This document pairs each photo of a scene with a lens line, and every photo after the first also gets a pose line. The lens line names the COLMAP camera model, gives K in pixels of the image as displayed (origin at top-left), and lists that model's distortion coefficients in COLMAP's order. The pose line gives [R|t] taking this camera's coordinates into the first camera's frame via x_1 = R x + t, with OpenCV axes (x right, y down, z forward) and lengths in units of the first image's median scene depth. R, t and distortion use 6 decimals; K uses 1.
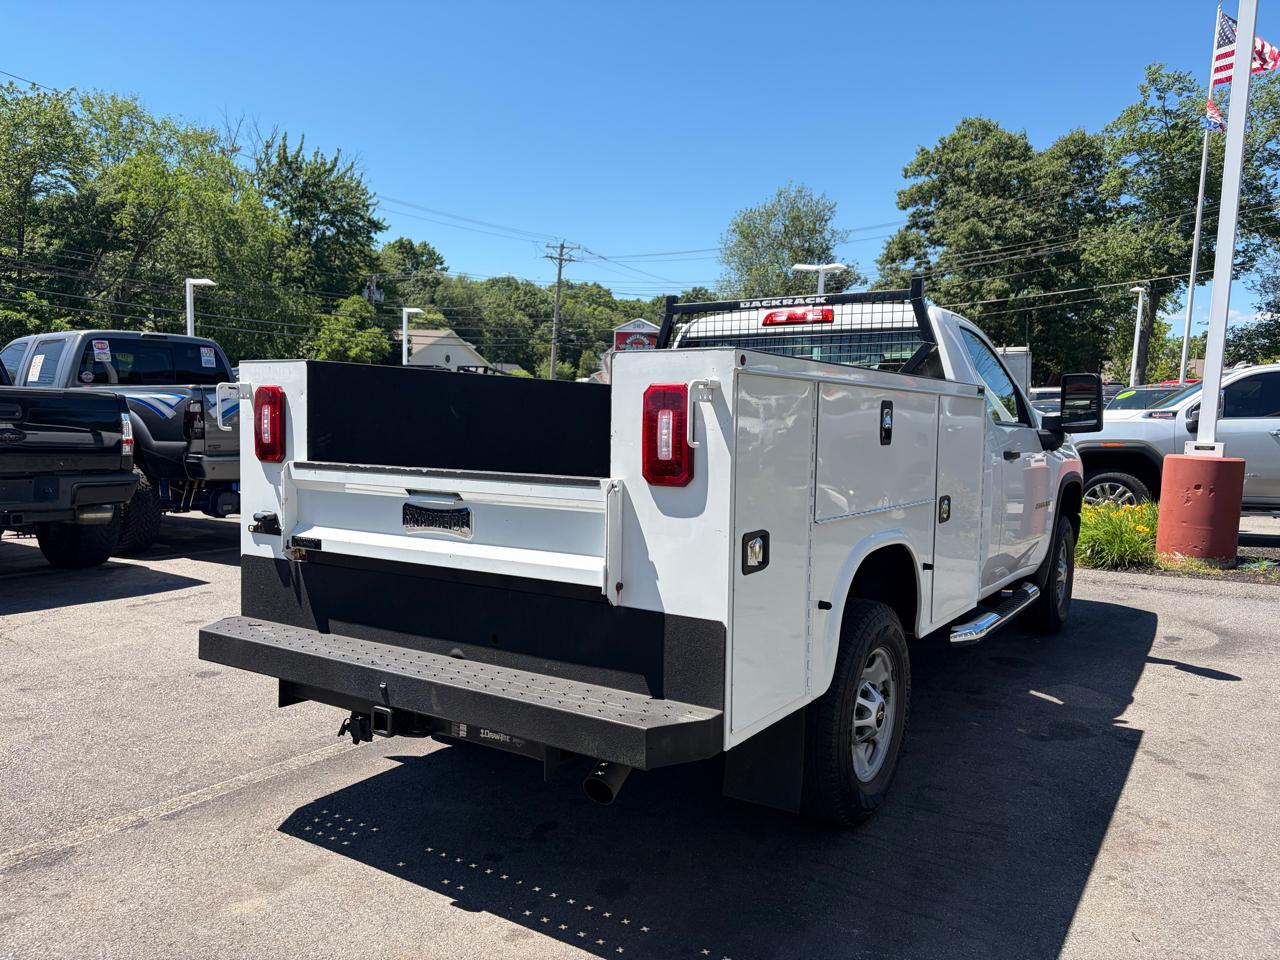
lens RADIAL K [[966.0, 0, 638.9], [0, 966.0, 492.8], [0, 0, 1]] dist [0.042645, -0.041619]
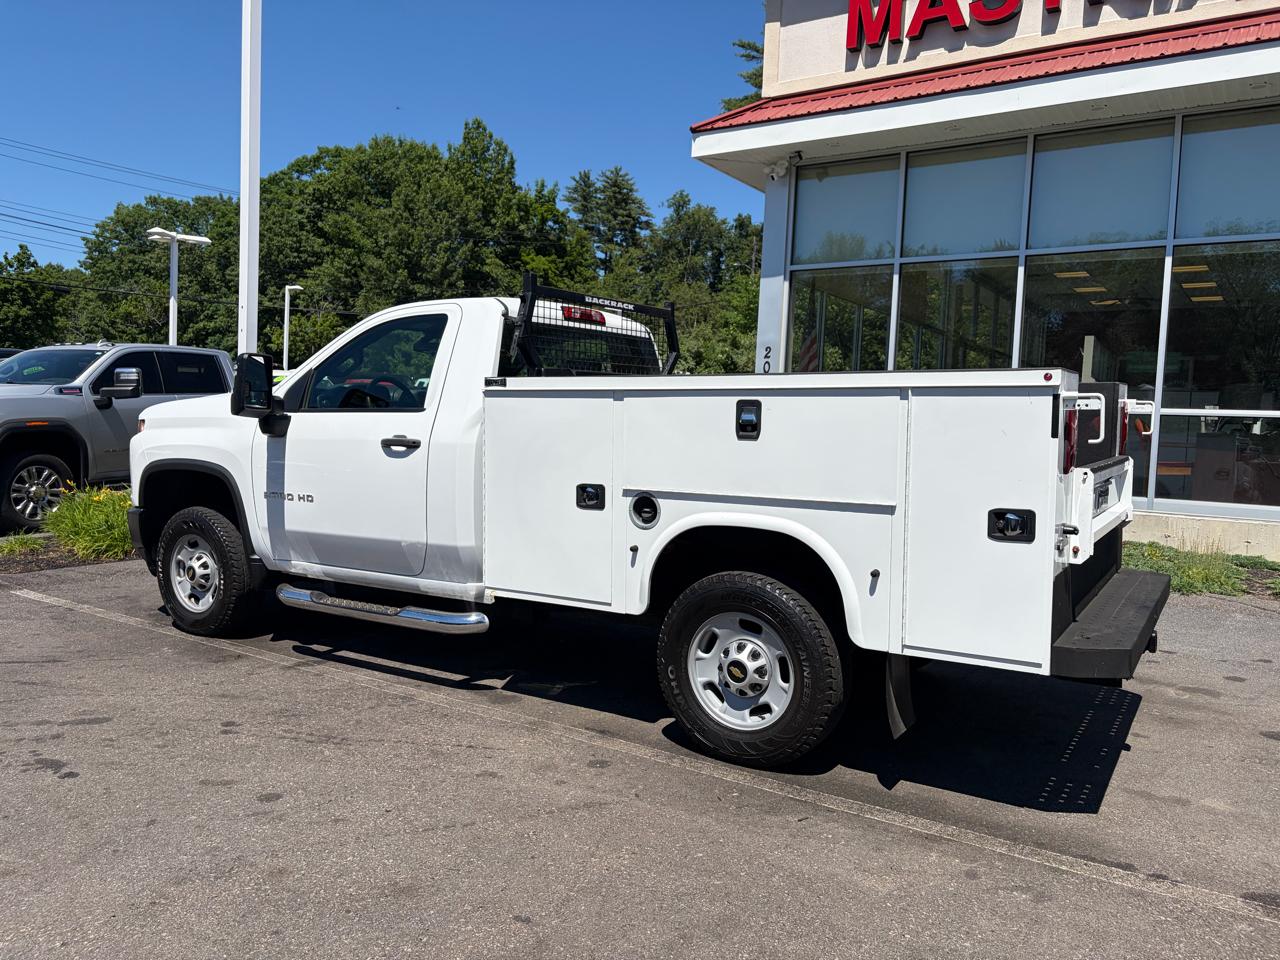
lens RADIAL K [[966.0, 0, 633.1], [0, 966.0, 482.4], [0, 0, 1]] dist [0.042645, -0.041619]
pose [[-0.010823, -0.091612, 0.995736, -0.956814], [0.062220, 0.993803, 0.092111, -0.099165], [-0.998004, 0.062951, -0.005056, 1.019288]]
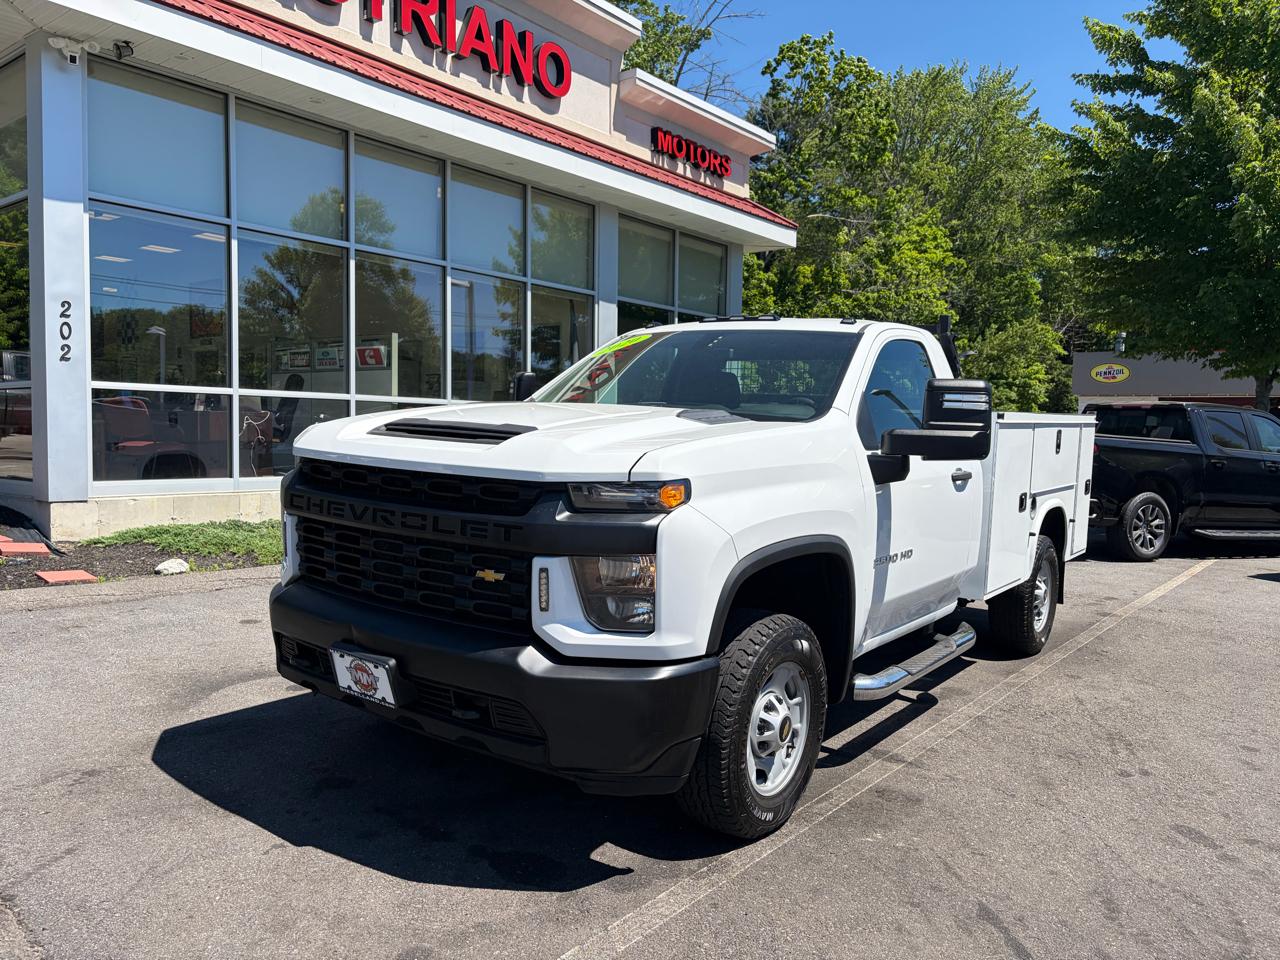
lens RADIAL K [[966.0, 0, 642.0], [0, 966.0, 486.4], [0, 0, 1]] dist [0.042645, -0.041619]
pose [[-0.997019, -0.058444, 0.050363, 0.316480], [-0.049538, 0.985408, 0.162840, -0.197257], [-0.059145, 0.159860, -0.985366, 2.246785]]
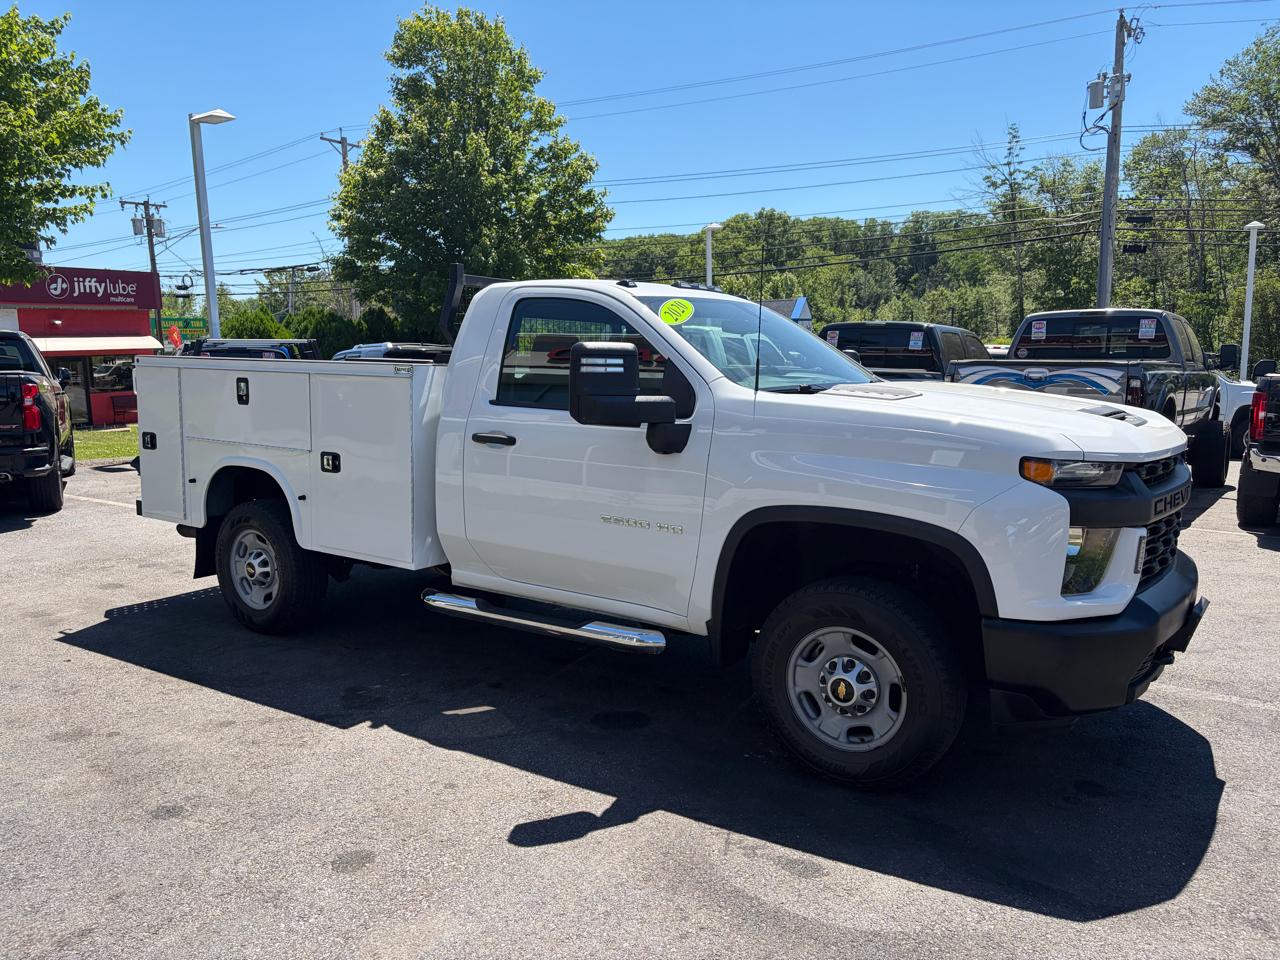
lens RADIAL K [[966.0, 0, 638.1], [0, 966.0, 481.5], [0, 0, 1]] dist [0.042645, -0.041619]
pose [[-0.017664, 0.112714, -0.993470, 1.314609], [-0.092114, 0.989216, 0.113869, -0.117743], [0.995592, 0.093524, -0.007091, 1.172999]]
